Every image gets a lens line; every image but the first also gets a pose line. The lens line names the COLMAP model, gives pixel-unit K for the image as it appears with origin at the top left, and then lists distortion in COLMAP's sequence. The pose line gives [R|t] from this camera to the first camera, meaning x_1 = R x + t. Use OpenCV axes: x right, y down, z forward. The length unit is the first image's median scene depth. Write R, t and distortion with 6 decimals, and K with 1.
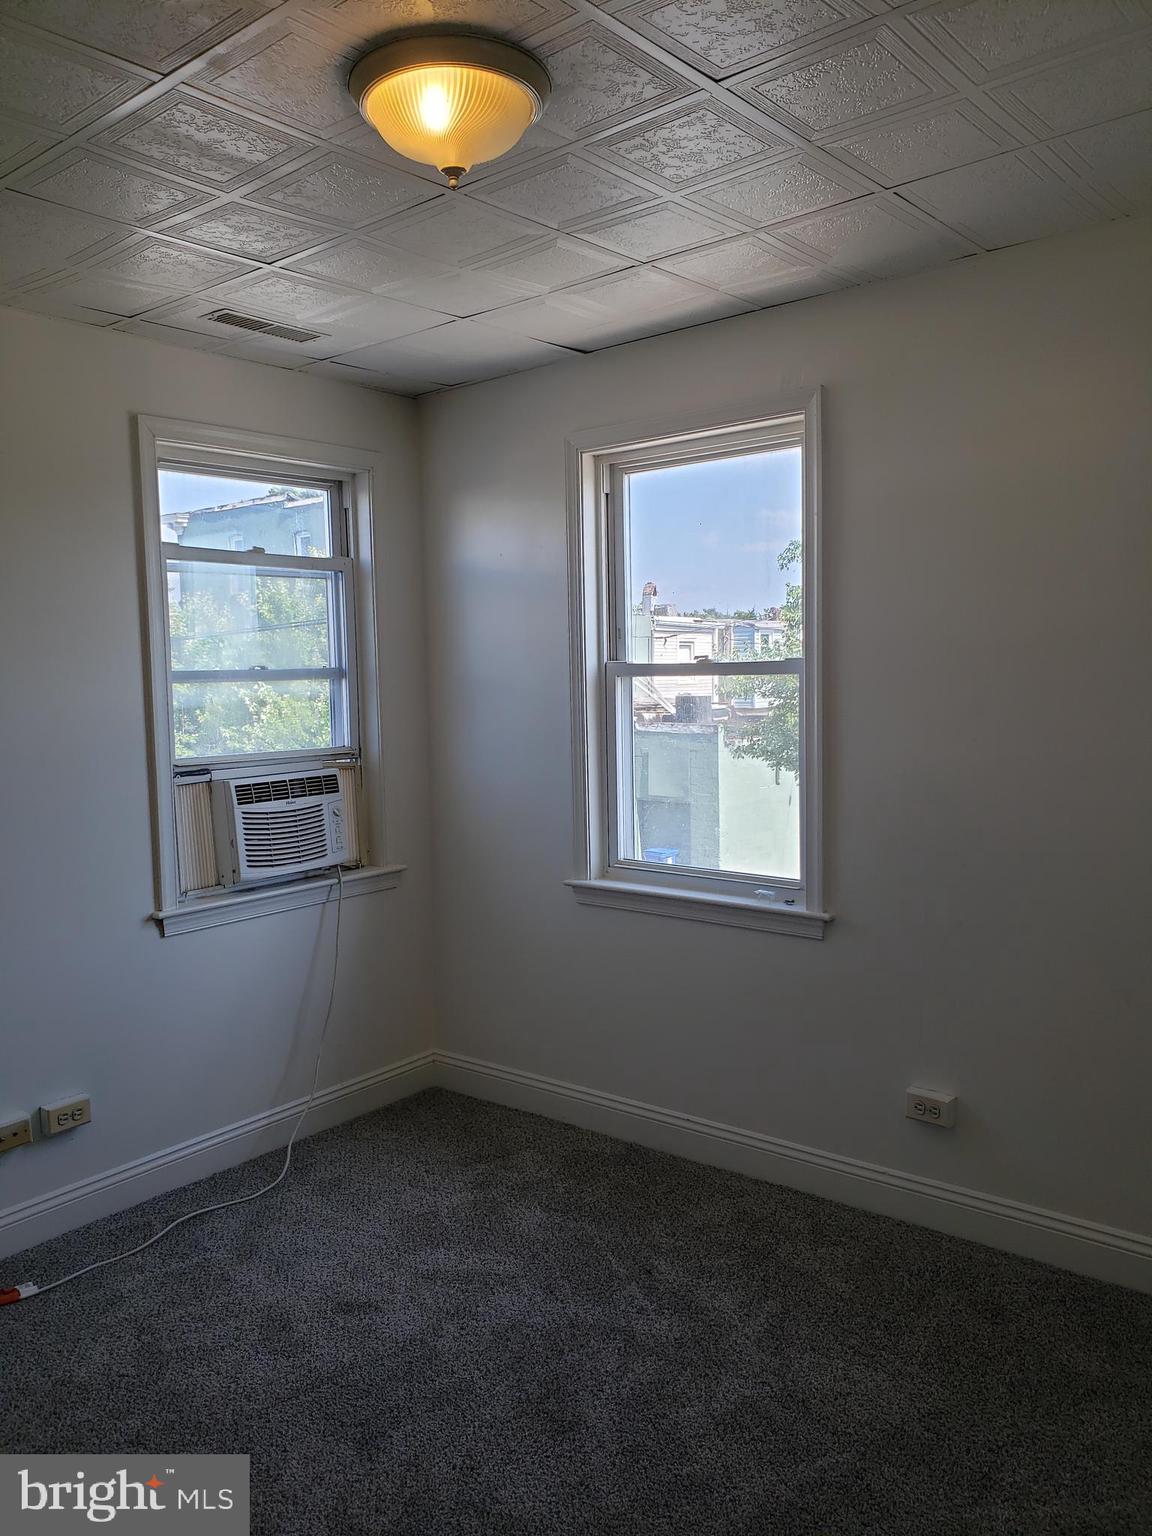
lens RADIAL K [[1170.1, 0, 572.3], [0, 1170.1, 759.5], [0, 0, 1]] dist [0.011405, -0.034611]
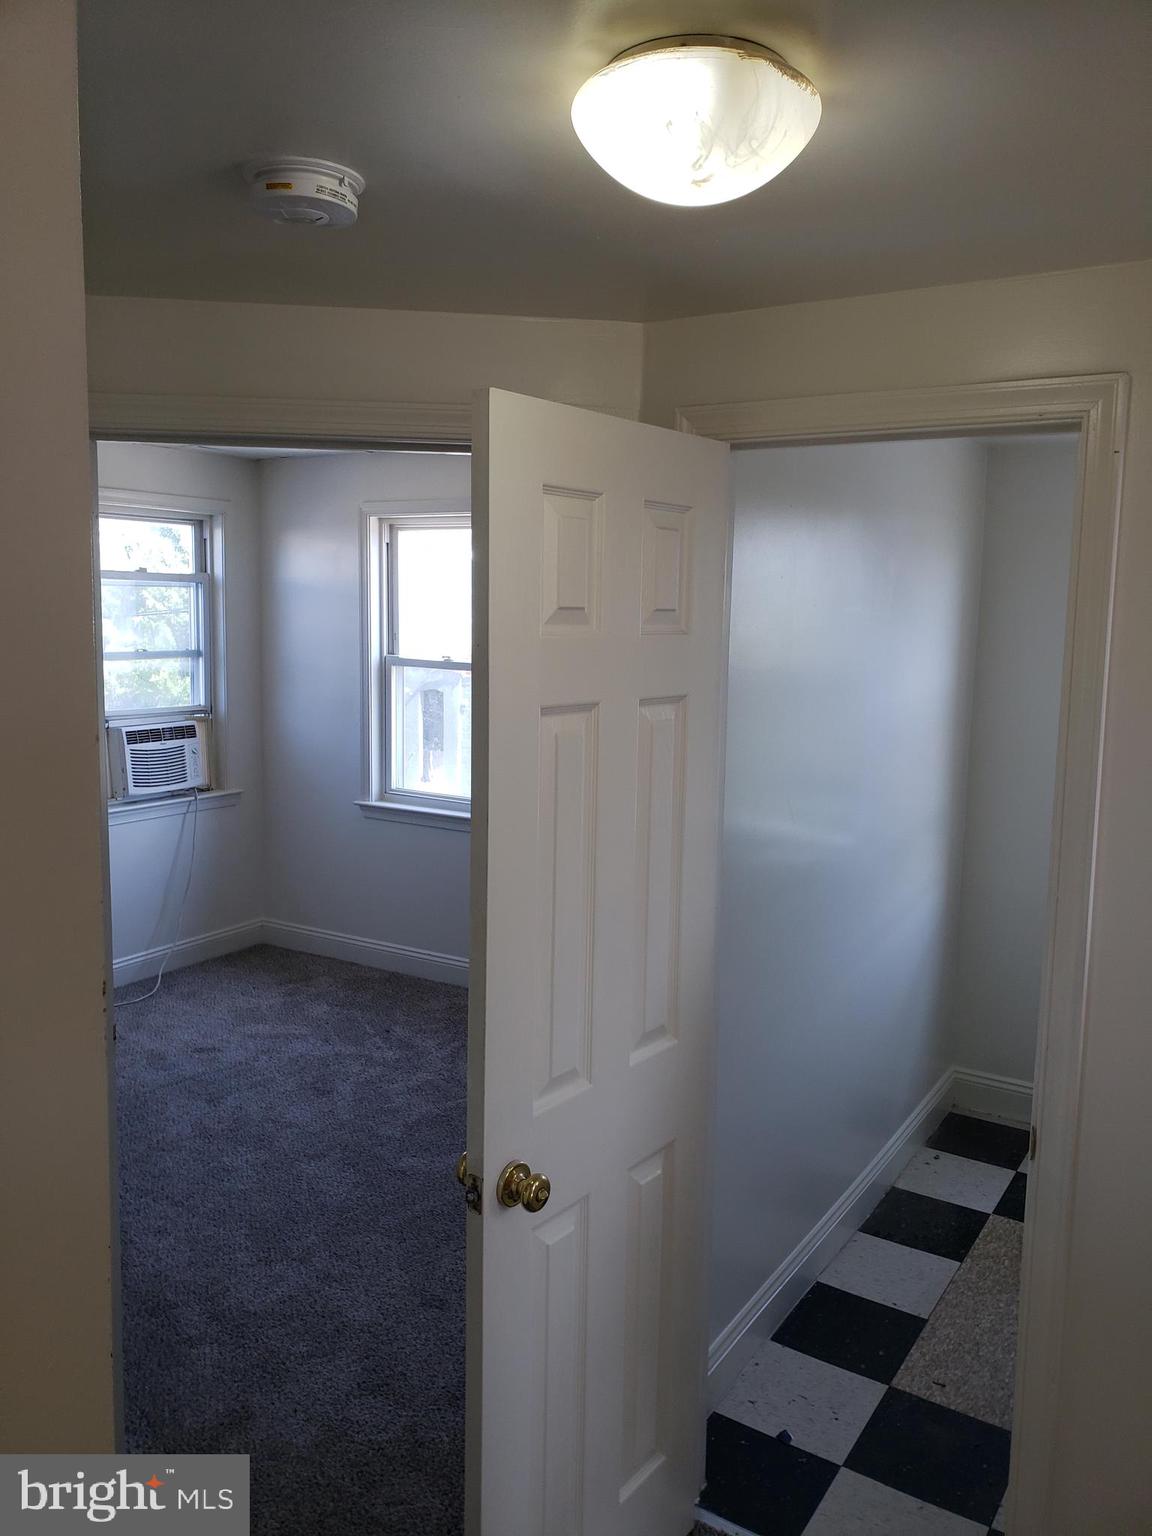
lens RADIAL K [[1170.1, 0, 606.2], [0, 1170.1, 770.2], [0, 0, 1]] dist [0.011405, -0.034611]
pose [[0.988188, 0.026263, 0.150980, 0.088965], [-0.035223, 0.997754, 0.056981, -0.033856], [-0.149145, -0.061626, 0.986893, -0.541700]]
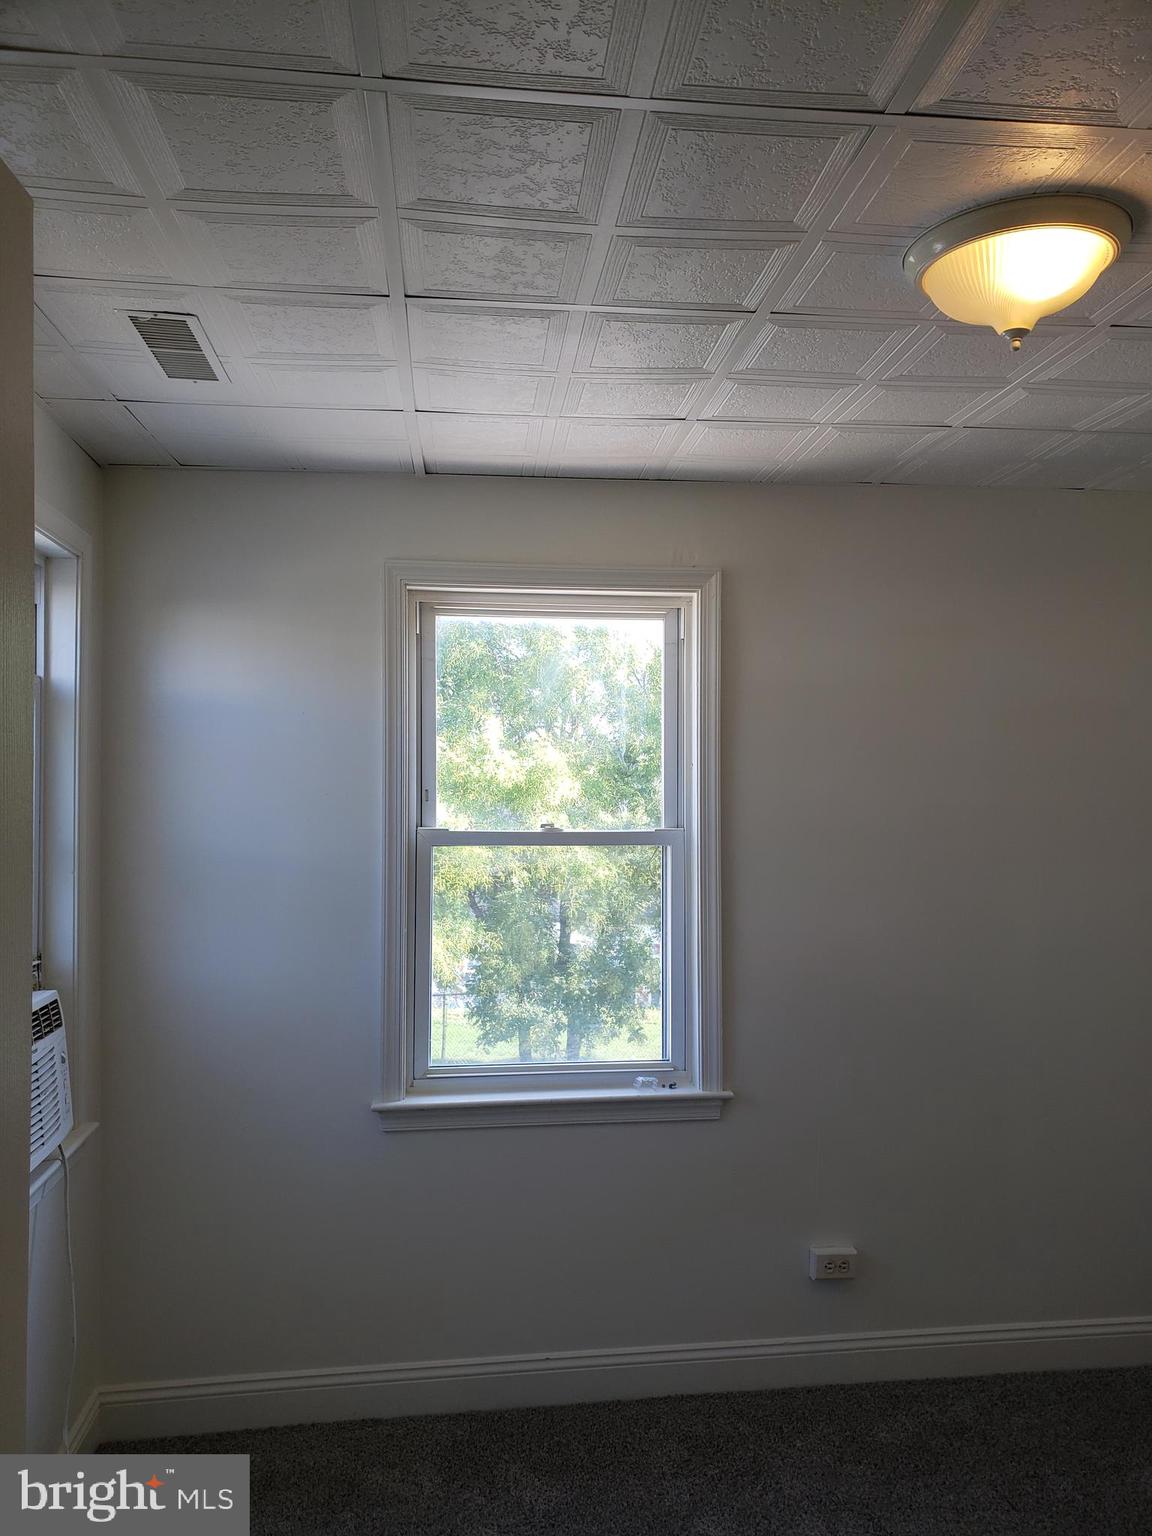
lens RADIAL K [[1170.1, 0, 578.8], [0, 1170.1, 775.8], [0, 0, 1]] dist [0.011405, -0.034611]
pose [[0.683522, 0.029622, 0.729329, -0.510150], [0.042084, 0.995915, -0.079891, -0.051021], [-0.728716, 0.085301, 0.679483, 0.343055]]
